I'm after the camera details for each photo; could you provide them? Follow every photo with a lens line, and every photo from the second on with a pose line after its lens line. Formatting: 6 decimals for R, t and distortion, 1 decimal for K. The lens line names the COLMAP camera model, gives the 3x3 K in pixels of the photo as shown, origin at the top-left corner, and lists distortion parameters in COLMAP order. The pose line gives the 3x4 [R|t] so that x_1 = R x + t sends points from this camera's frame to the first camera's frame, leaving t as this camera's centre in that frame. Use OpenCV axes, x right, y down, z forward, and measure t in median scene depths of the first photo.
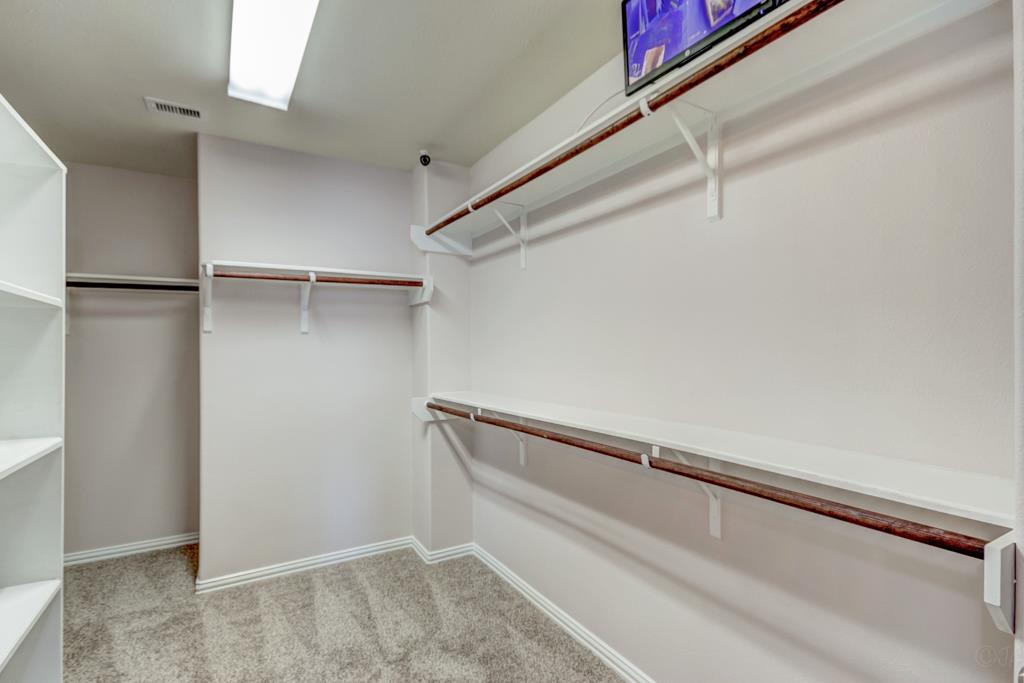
lens RADIAL K [[479.0, 0, 511.9], [0, 479.0, 344.6], [0, 0, 1]] dist [0.026857, -0.000421]
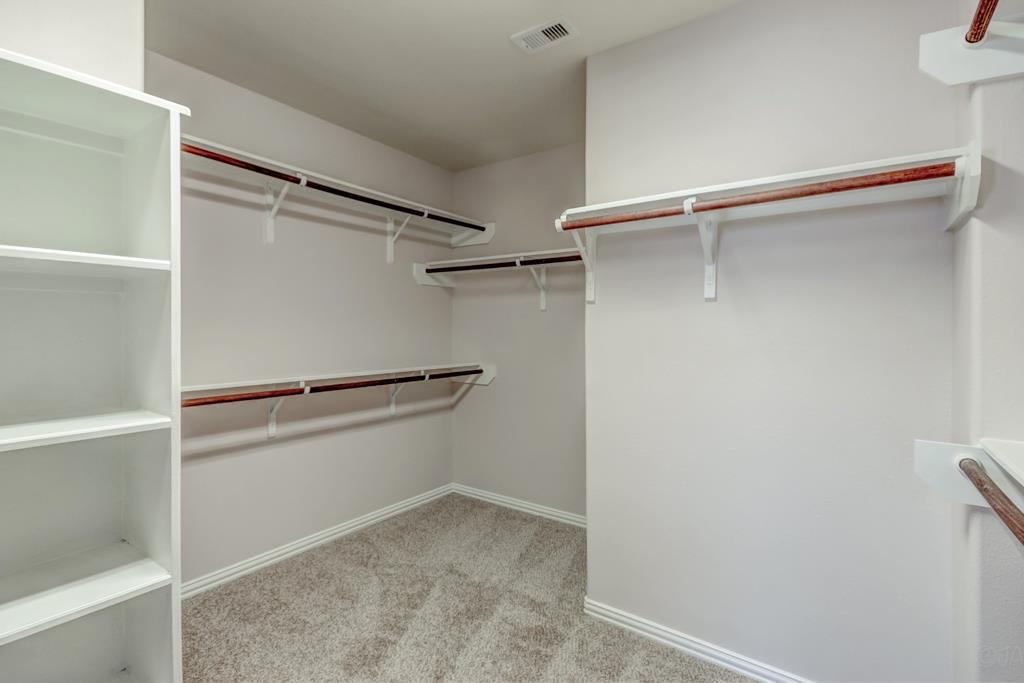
lens RADIAL K [[479.0, 0, 509.9], [0, 479.0, 337.0], [0, 0, 1]] dist [0.026857, -0.000421]
pose [[0.397043, 0.031799, -0.917249, 0.060509], [-0.003670, 0.999447, 0.033060, 0.006249], [0.917793, -0.009760, 0.396940, 0.551459]]
